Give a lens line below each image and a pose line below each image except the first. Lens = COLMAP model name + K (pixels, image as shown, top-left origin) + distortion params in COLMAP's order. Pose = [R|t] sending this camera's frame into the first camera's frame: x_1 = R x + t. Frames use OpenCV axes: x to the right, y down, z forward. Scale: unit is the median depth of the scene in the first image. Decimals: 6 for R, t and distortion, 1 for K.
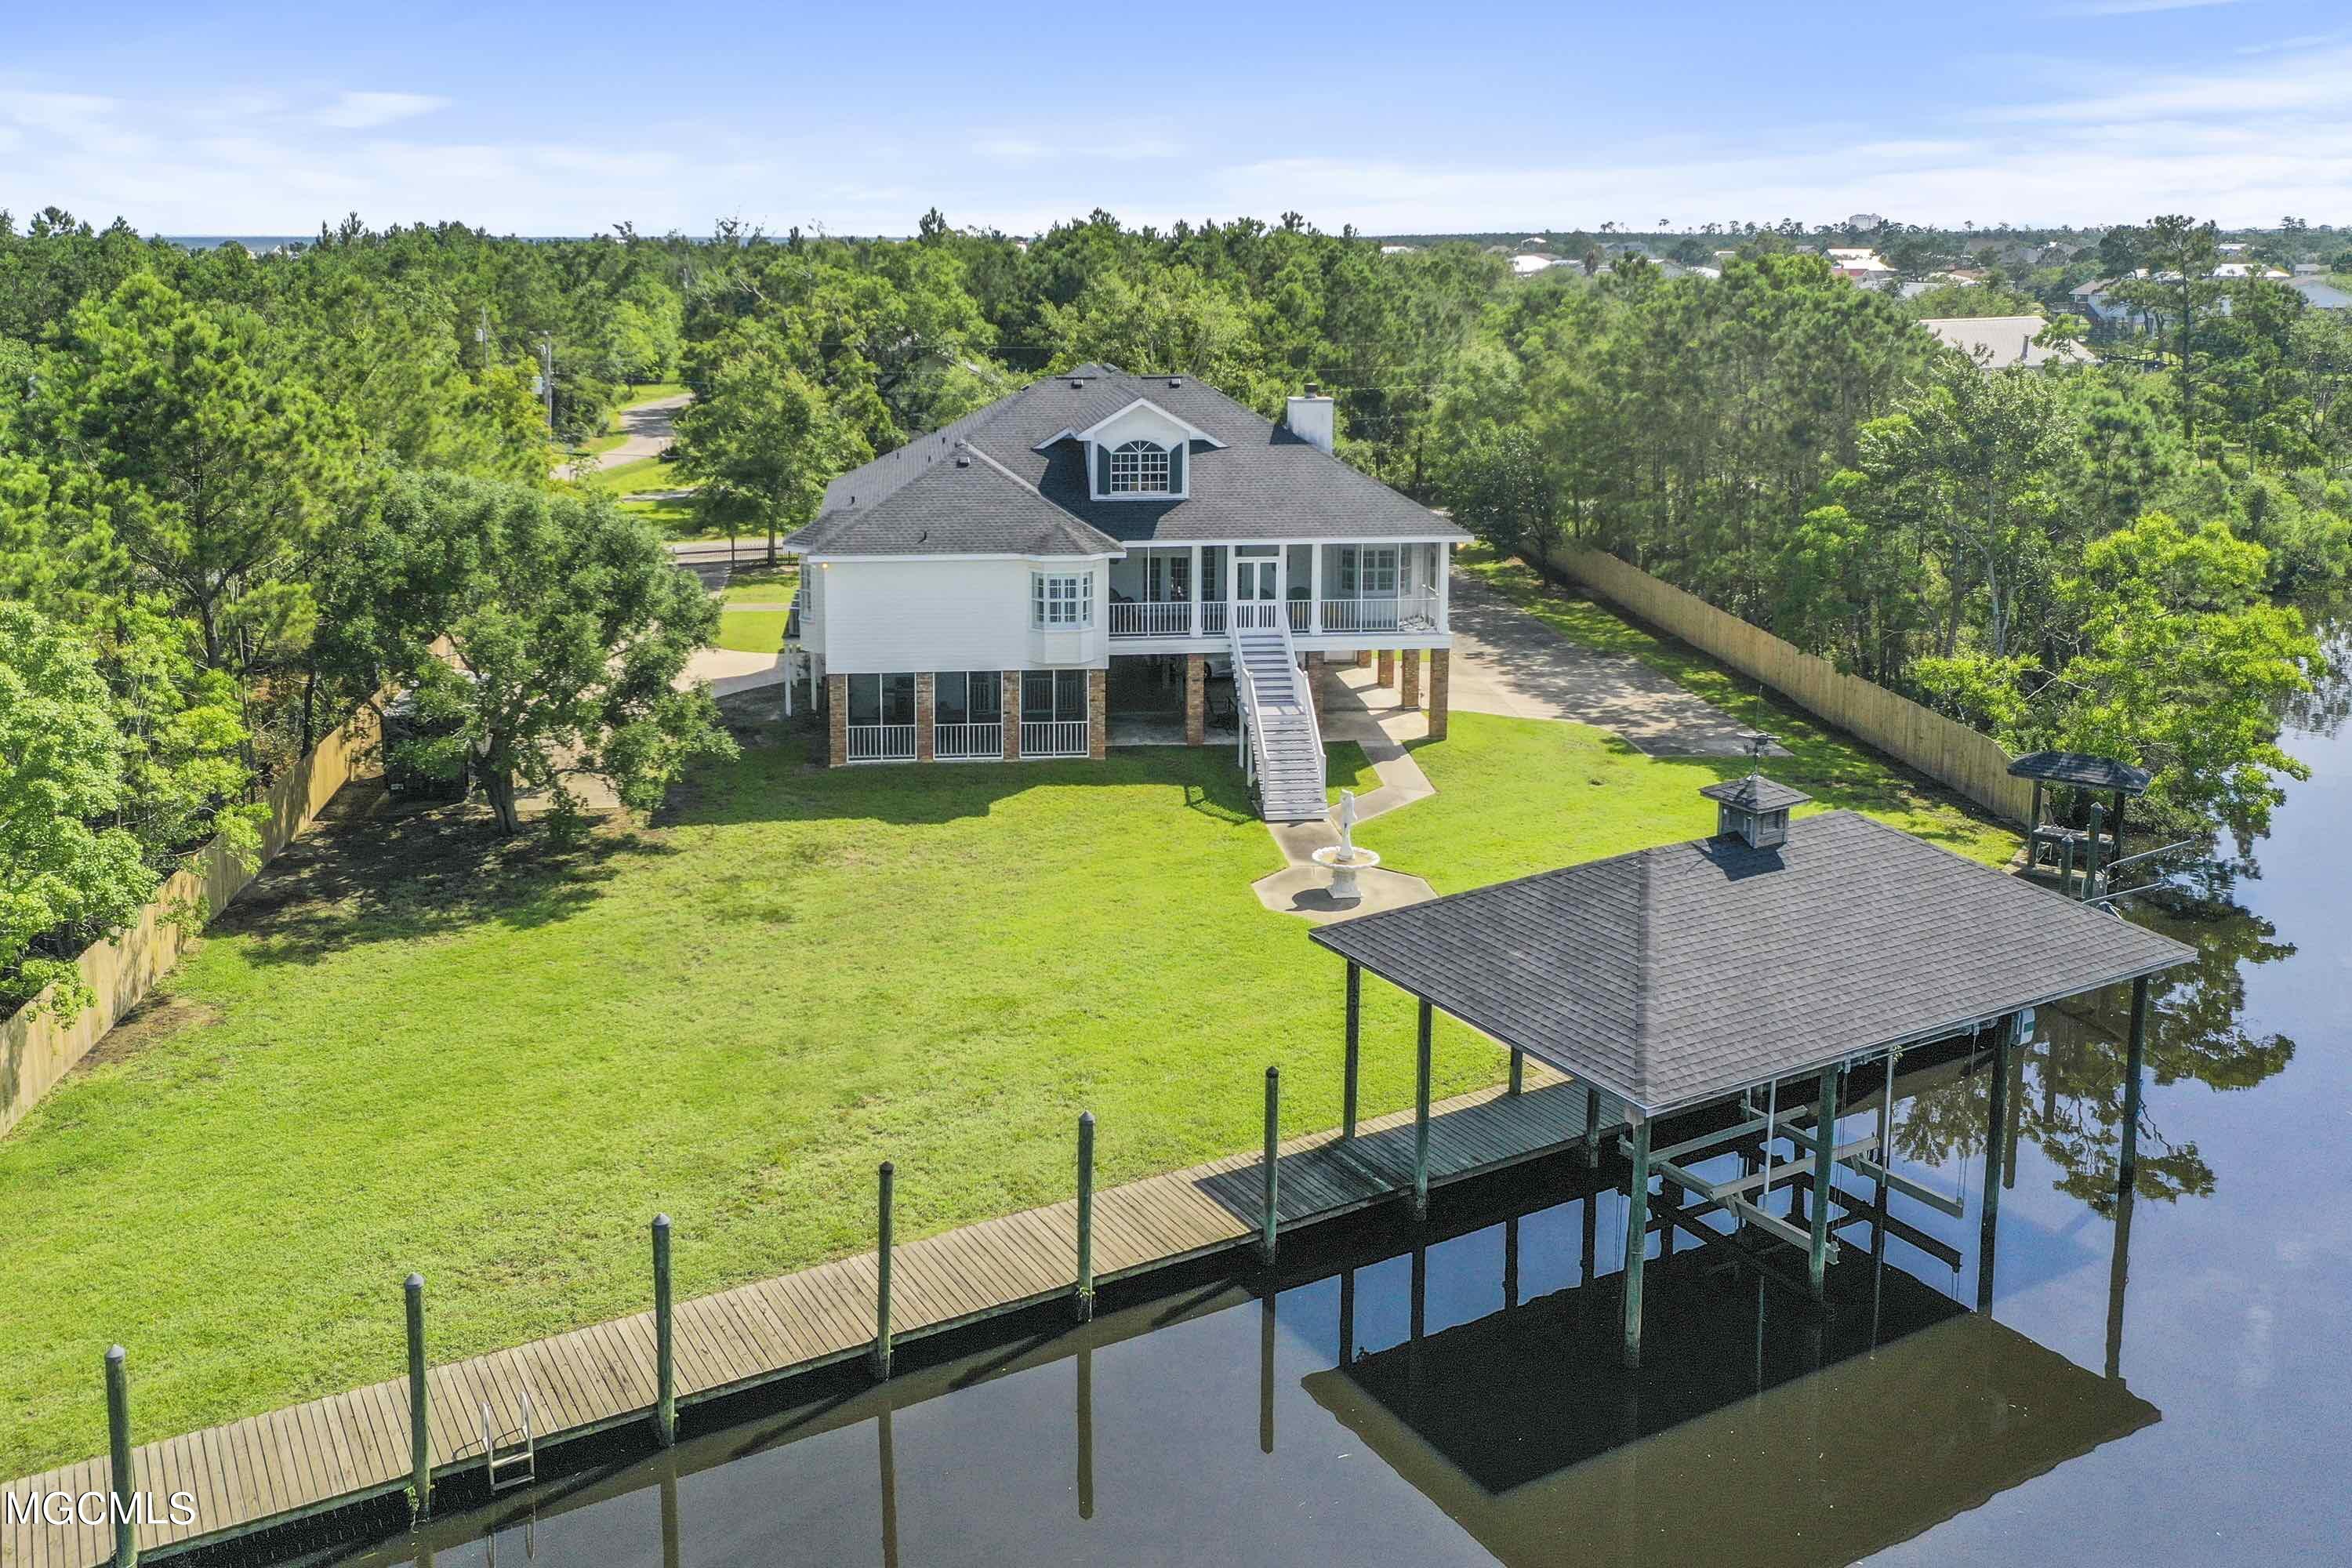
lens RADIAL K [[1918.8, 0, 1060.6], [0, 1918.8, 716.8], [0, 0, 1]] dist [-0.001918, 0.002972]
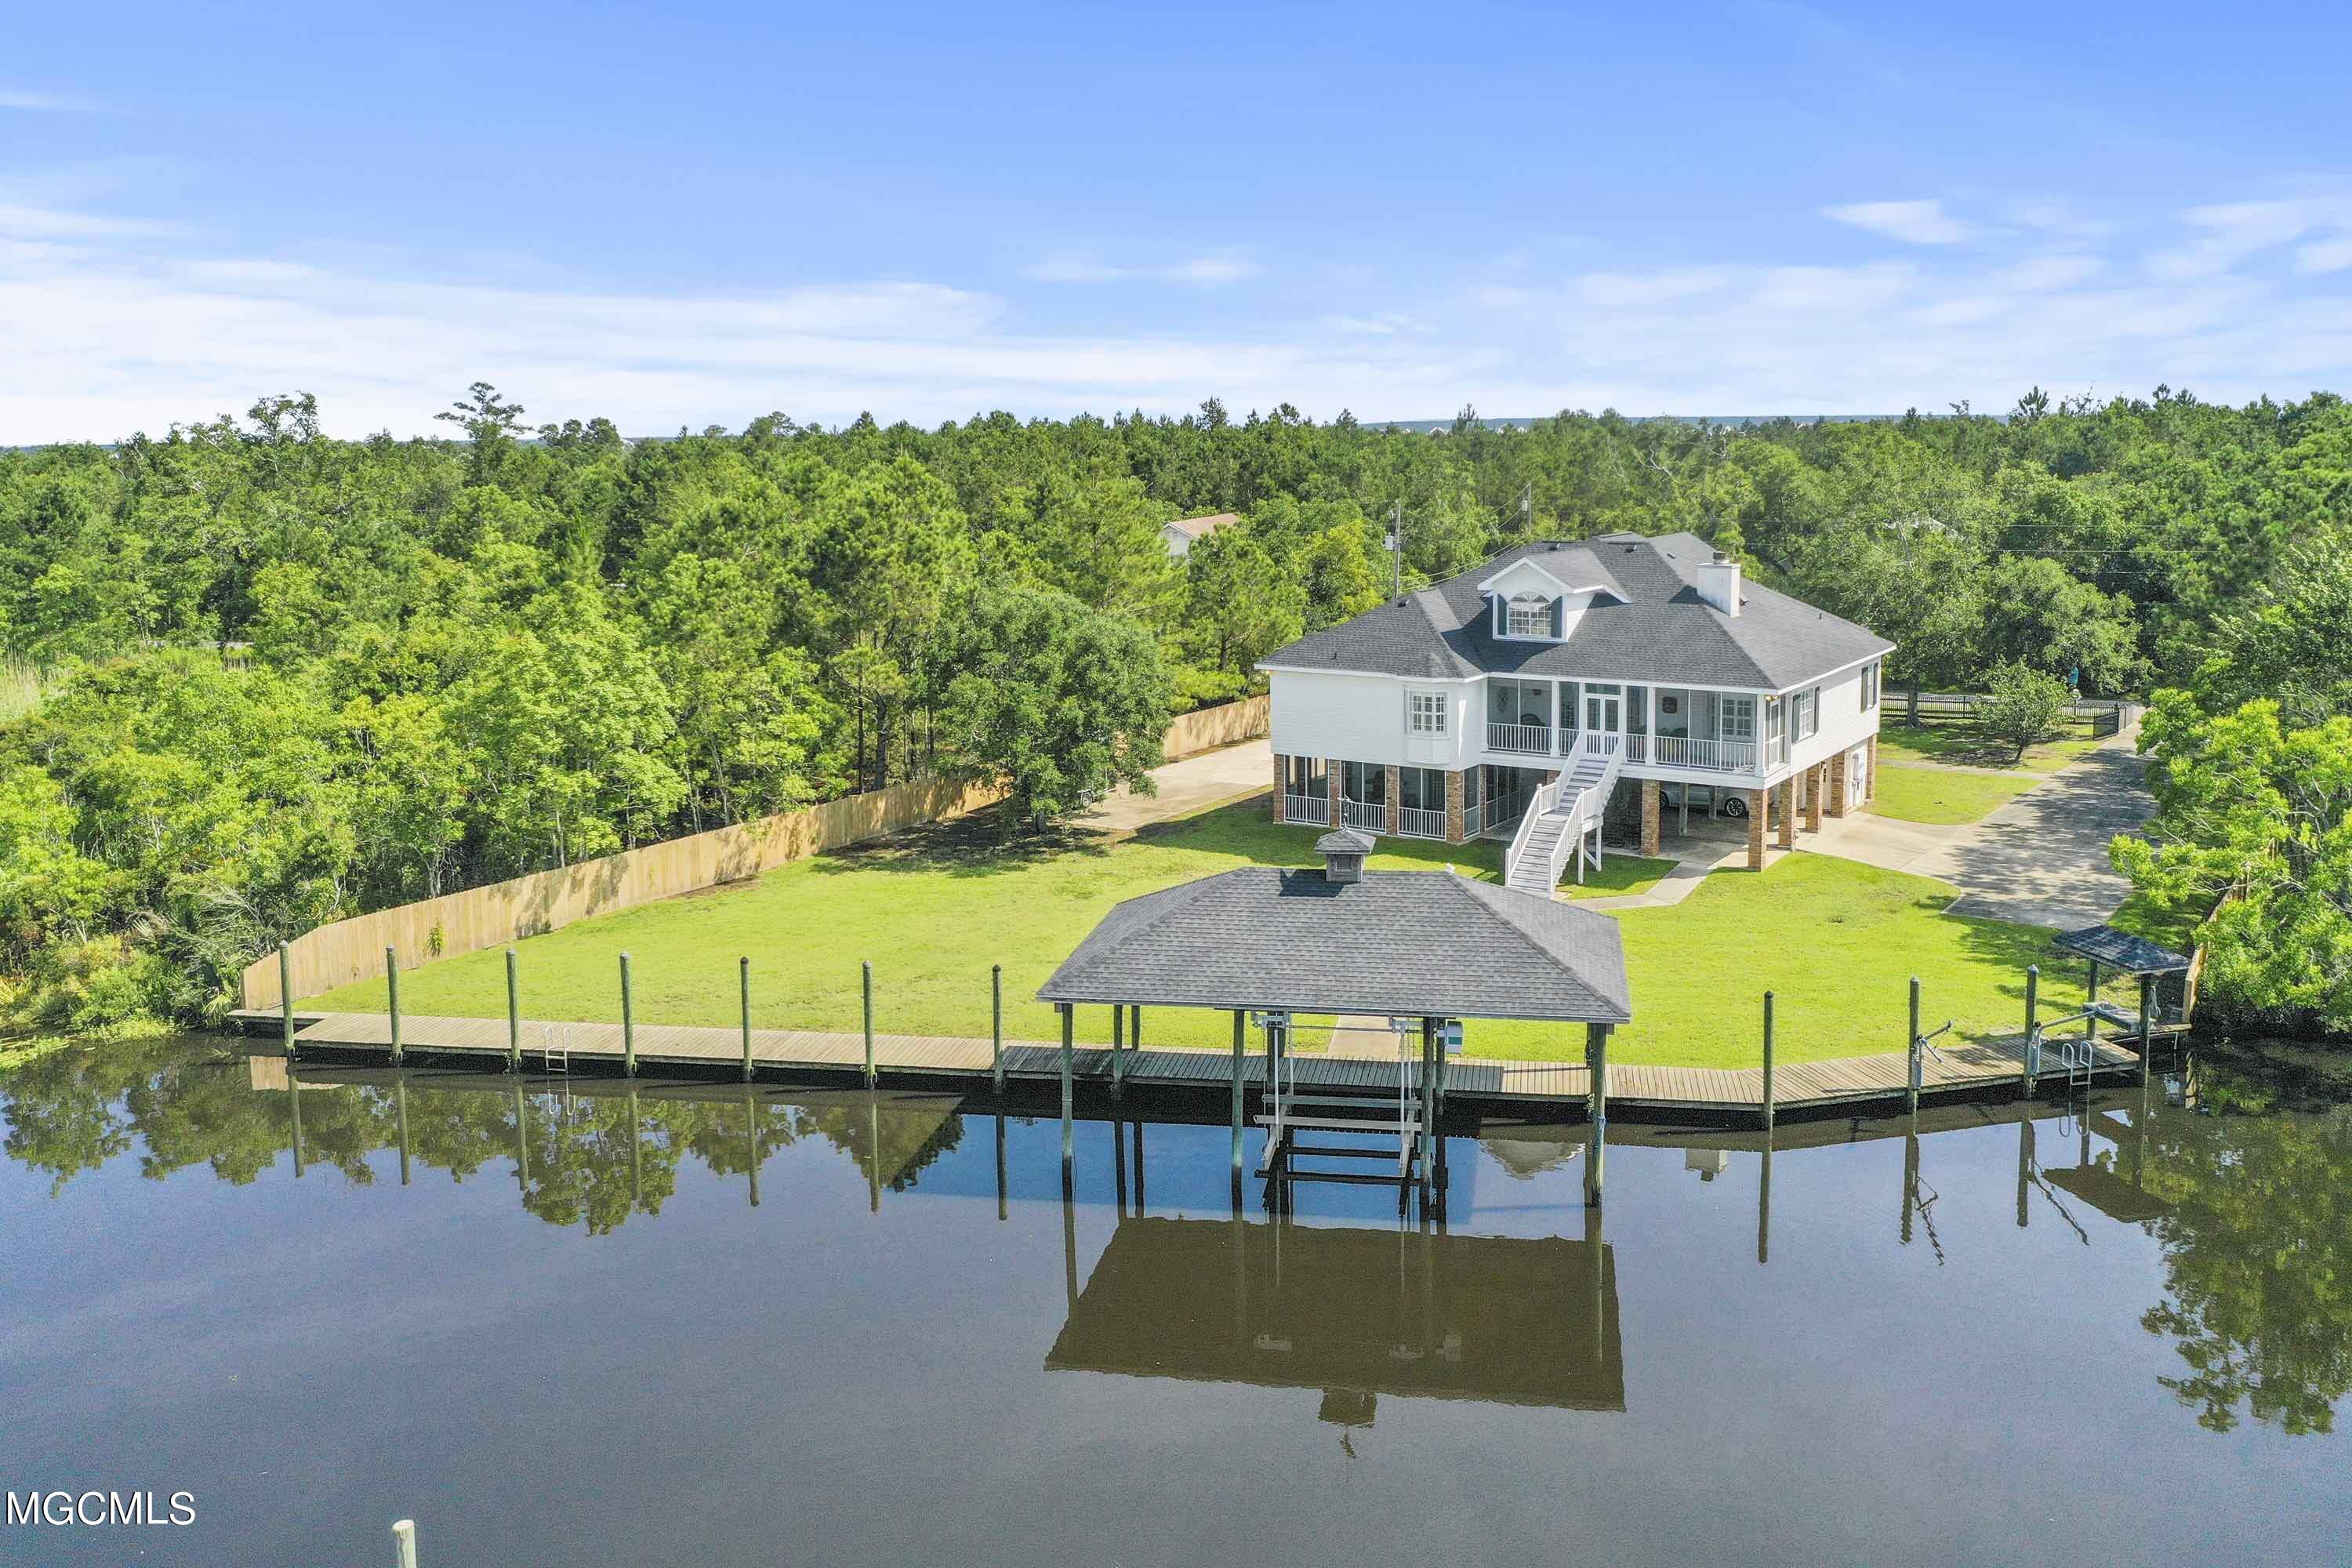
lens RADIAL K [[1878.1, 0, 1176.1], [0, 1878.1, 770.2], [0, 0, 1]] dist [0.000038, 0.000194]
pose [[0.781605, 0.102545, -0.615287, 0.525372], [-0.138080, 0.990367, -0.010349, 0.010065], [0.608299, 0.093048, 0.788235, -0.061613]]
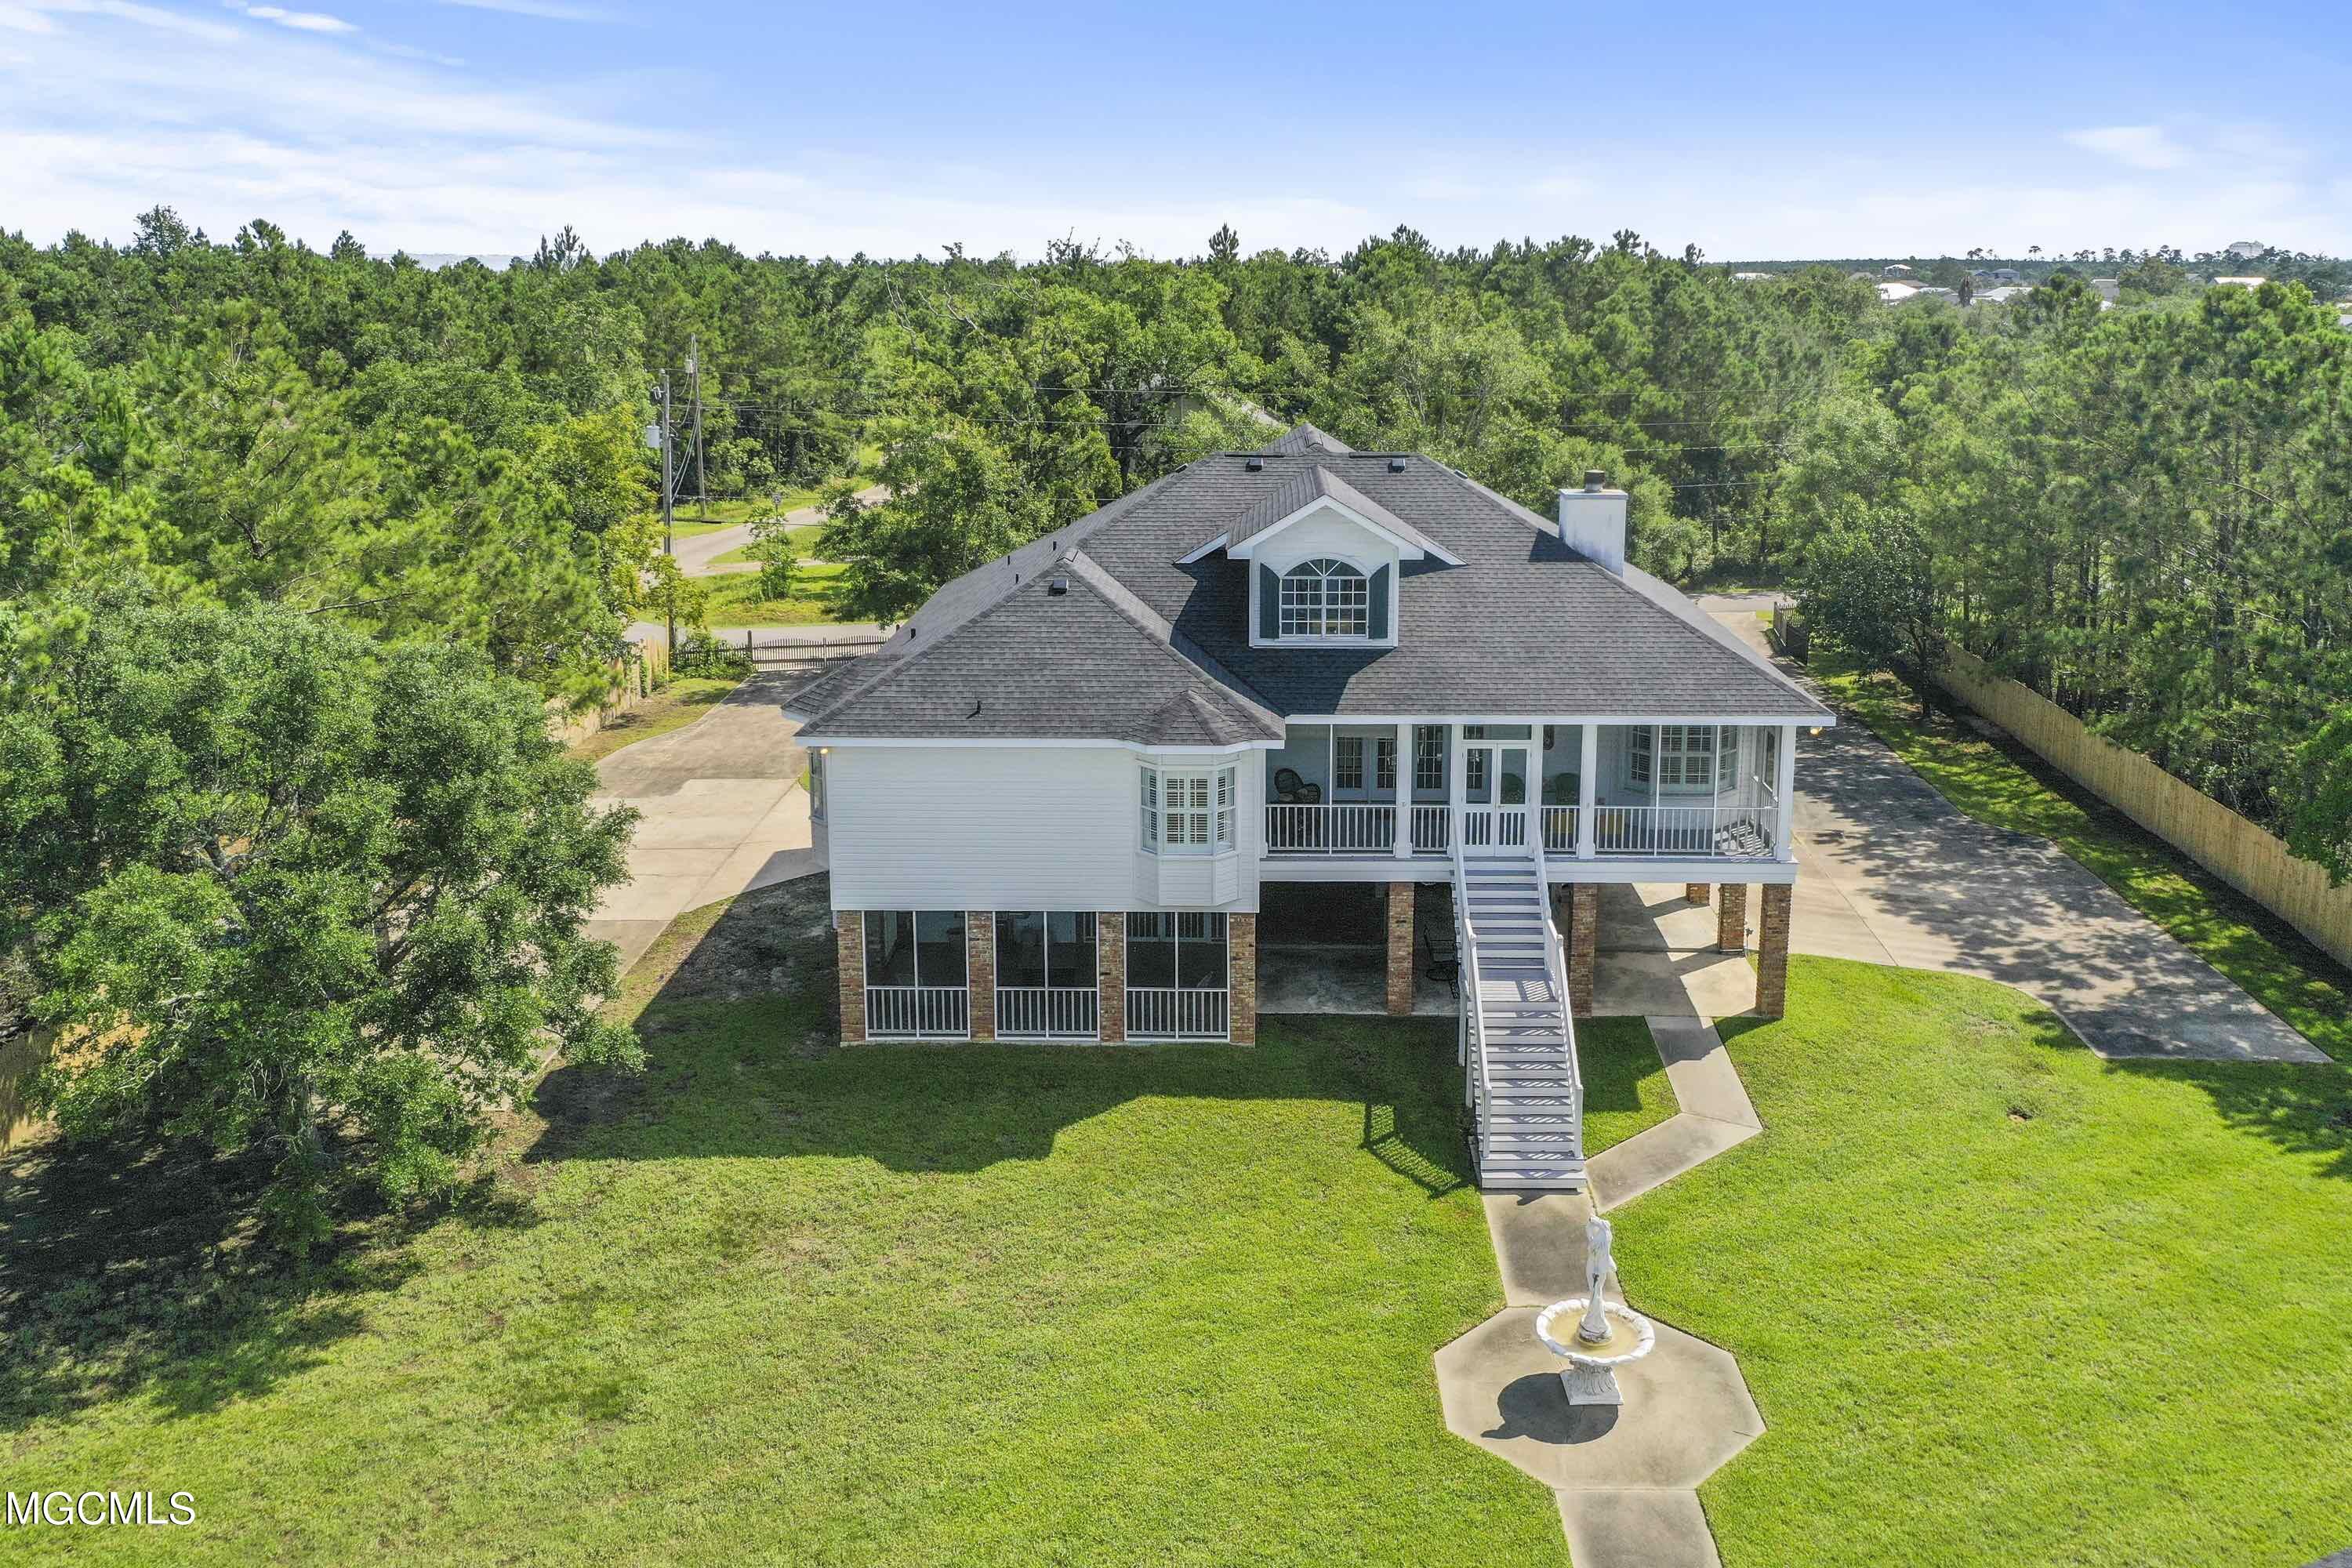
lens RADIAL K [[1887.5, 0, 1257.5], [0, 1887.5, 780.8], [0, 0, 1]] dist [0.008590, -0.006853]
pose [[0.996731, 0.025662, -0.076602, 0.060125], [-0.023880, 0.999424, 0.024092, -0.070909], [0.077177, -0.022184, 0.996771, 0.298416]]
